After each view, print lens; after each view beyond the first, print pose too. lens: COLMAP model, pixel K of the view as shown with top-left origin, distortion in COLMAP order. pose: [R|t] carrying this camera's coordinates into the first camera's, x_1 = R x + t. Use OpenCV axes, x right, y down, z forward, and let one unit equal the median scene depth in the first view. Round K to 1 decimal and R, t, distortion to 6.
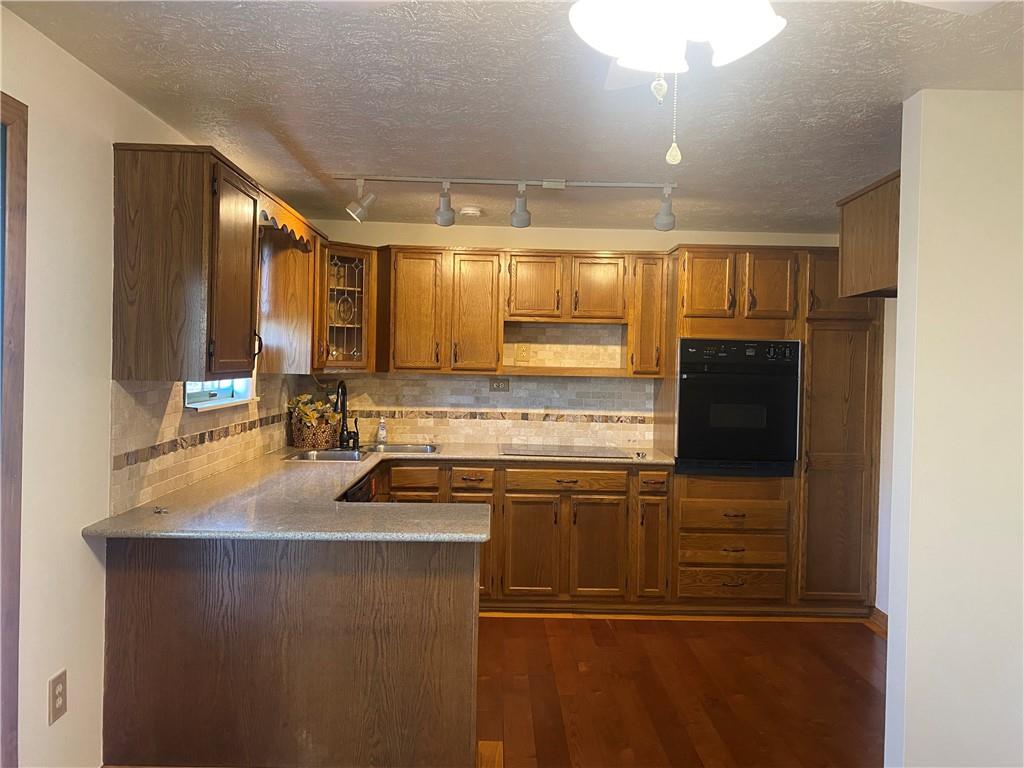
lens RADIAL K [[780.4, 0, 509.0], [0, 780.4, 364.0], [0, 0, 1]] dist [0.058071, -0.002860]
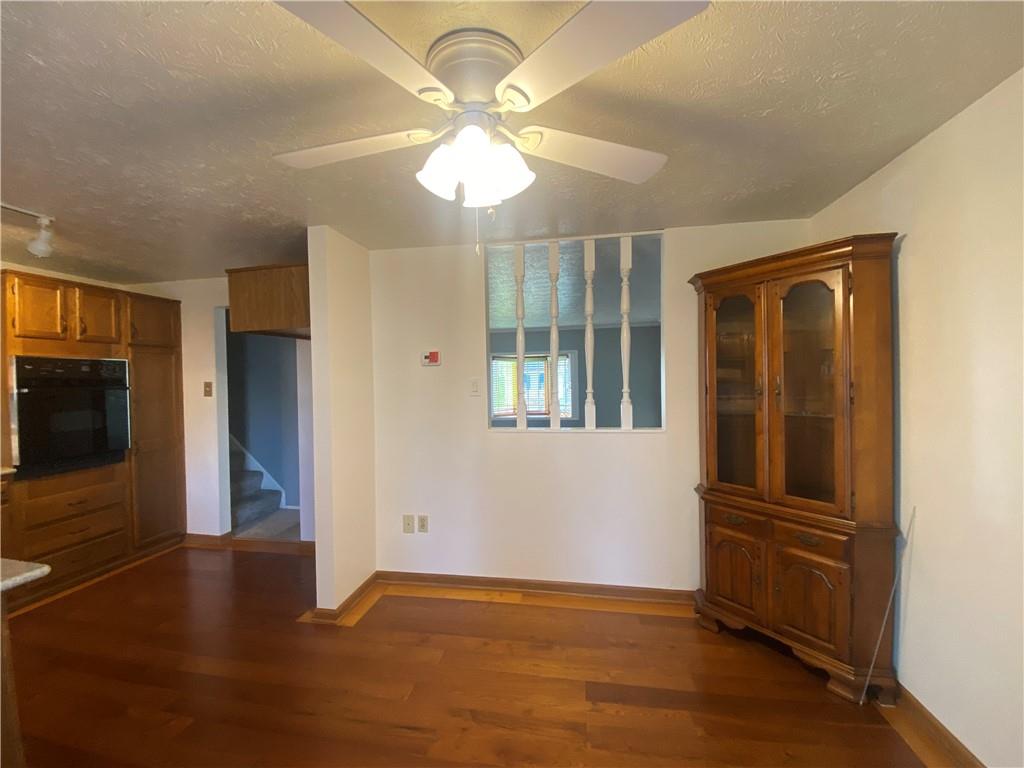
lens RADIAL K [[415.6, 0, 512.0], [0, 415.6, 384.0], [0, 0, 1]] dist [0.033609, -0.025808]
pose [[0.184366, -0.032999, 0.982303, -0.209575], [0.027203, 0.999225, 0.028462, 0.008272], [-0.982481, 0.021474, 0.185121, 0.206533]]
